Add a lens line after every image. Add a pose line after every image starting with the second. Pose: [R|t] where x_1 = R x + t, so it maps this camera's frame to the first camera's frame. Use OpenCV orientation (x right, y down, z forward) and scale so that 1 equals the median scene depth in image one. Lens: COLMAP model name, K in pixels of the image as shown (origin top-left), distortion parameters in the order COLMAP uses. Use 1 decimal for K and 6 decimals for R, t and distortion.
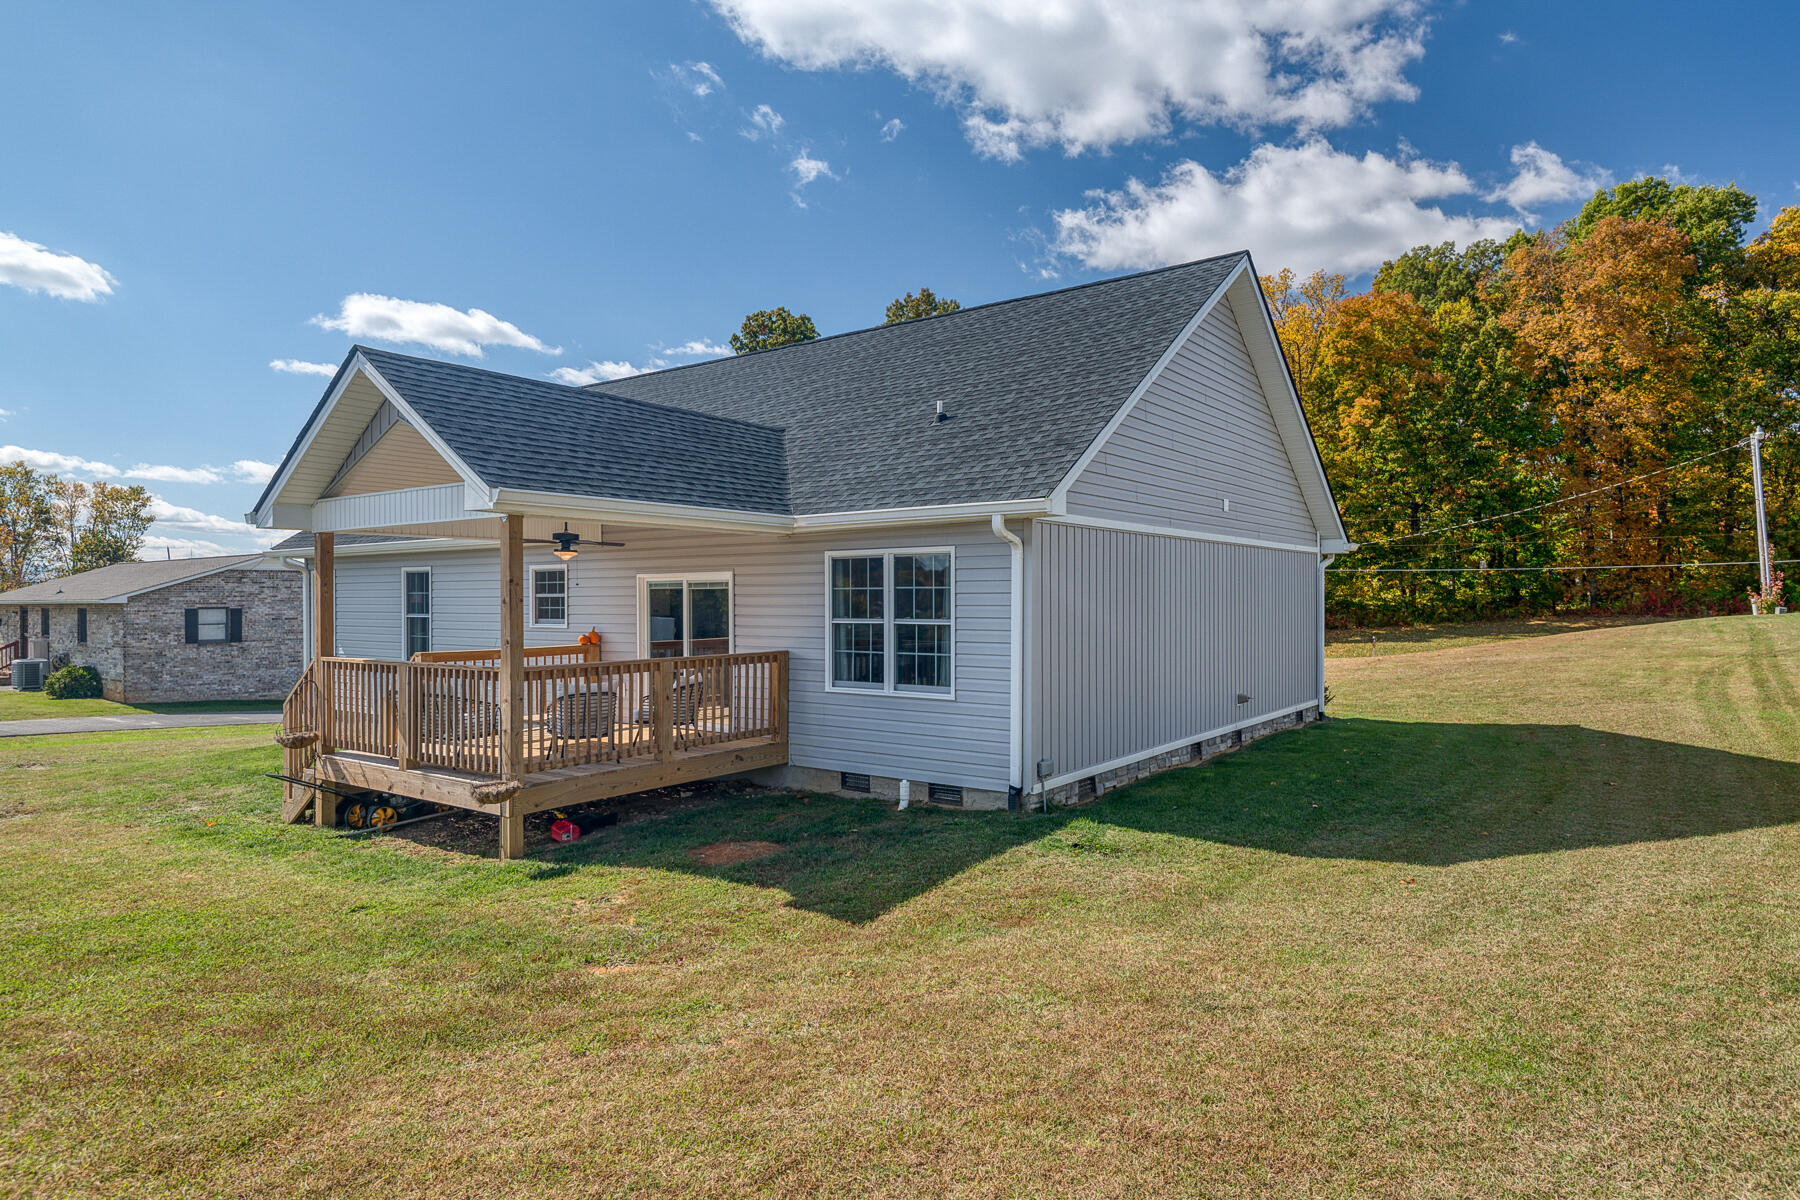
lens RADIAL K [[986.0, 0, 896.3], [0, 986.0, 589.3], [0, 0, 1]] dist [-0.000074, -0.000456]
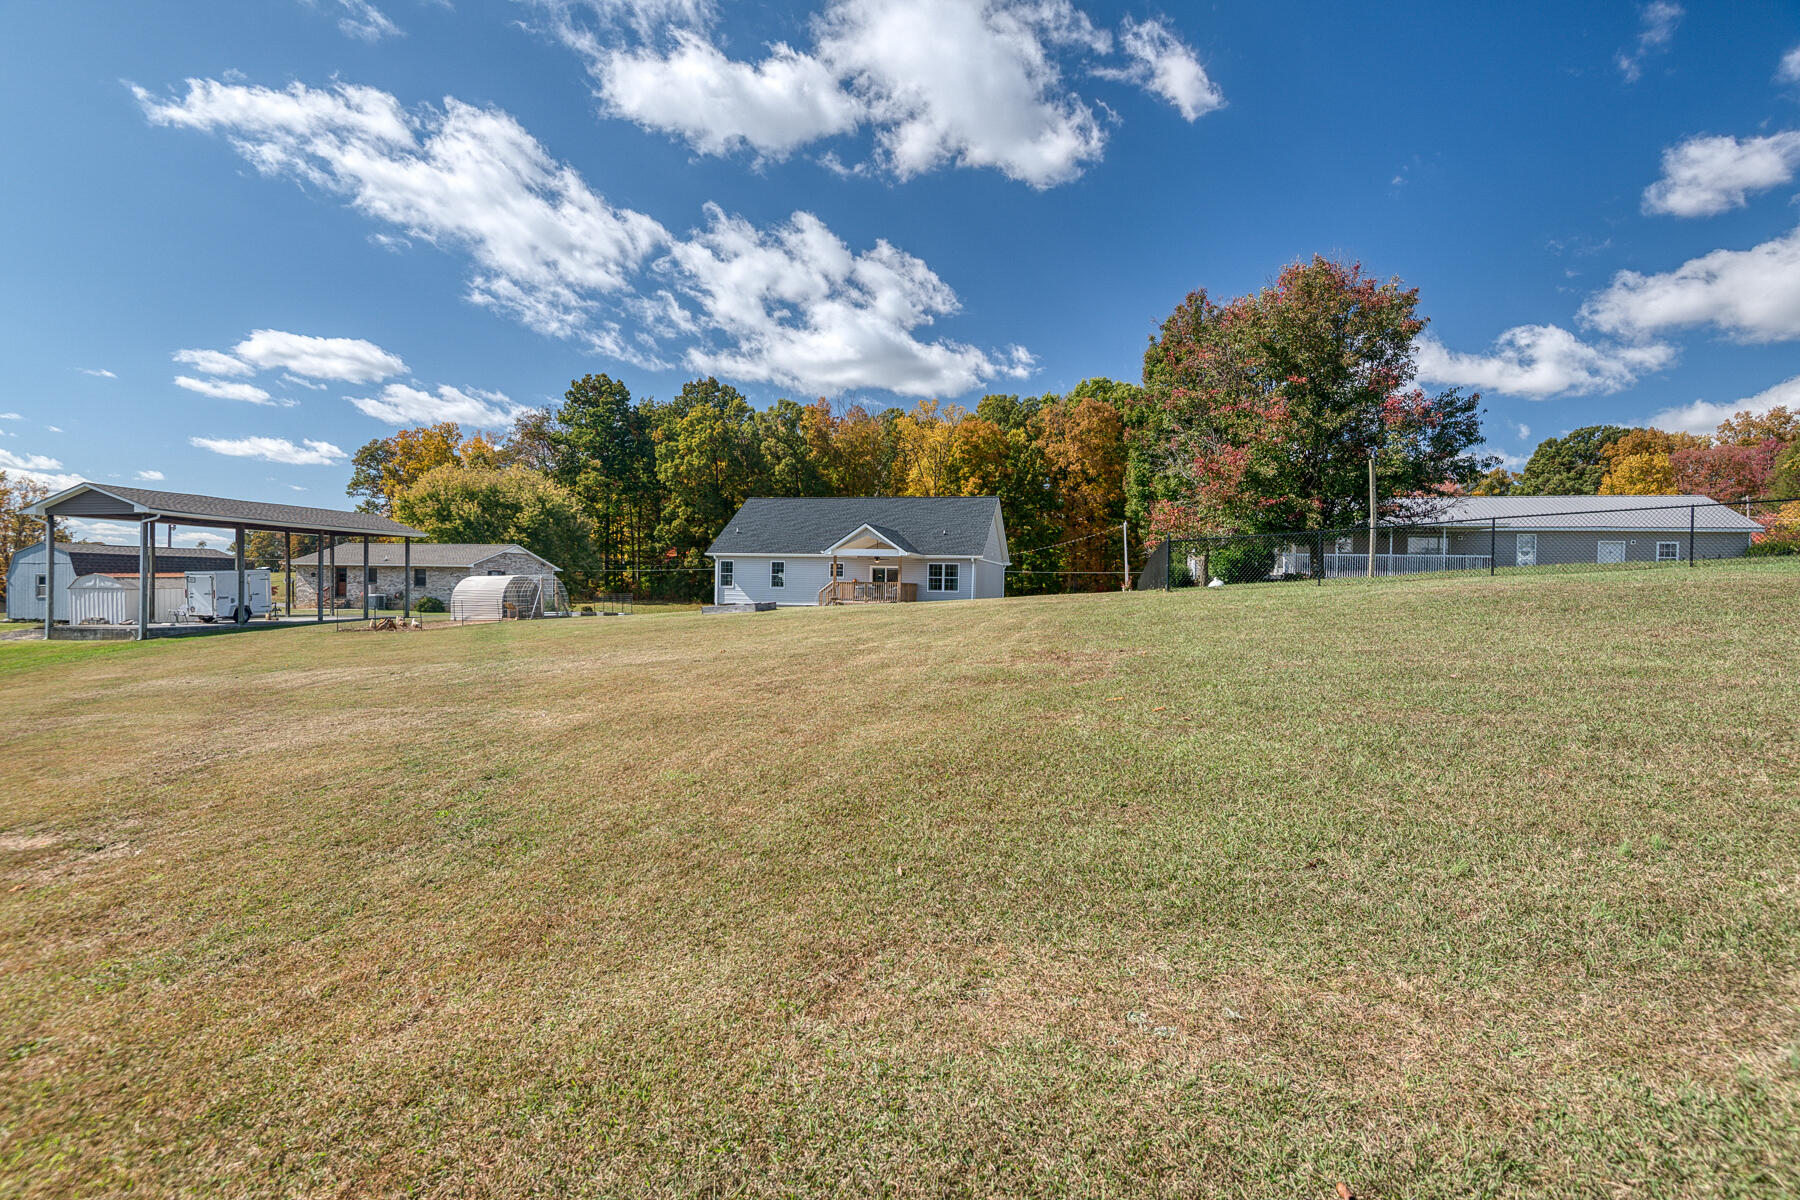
lens RADIAL K [[986.0, 0, 900.1], [0, 986.0, 599.5], [0, 0, 1]] dist [-0.000074, -0.000456]
pose [[0.910620, 0.016536, 0.412914, -0.422571], [-0.022879, 0.999684, 0.010422, 0.018196], [-0.412611, -0.018938, 0.910710, -0.647933]]
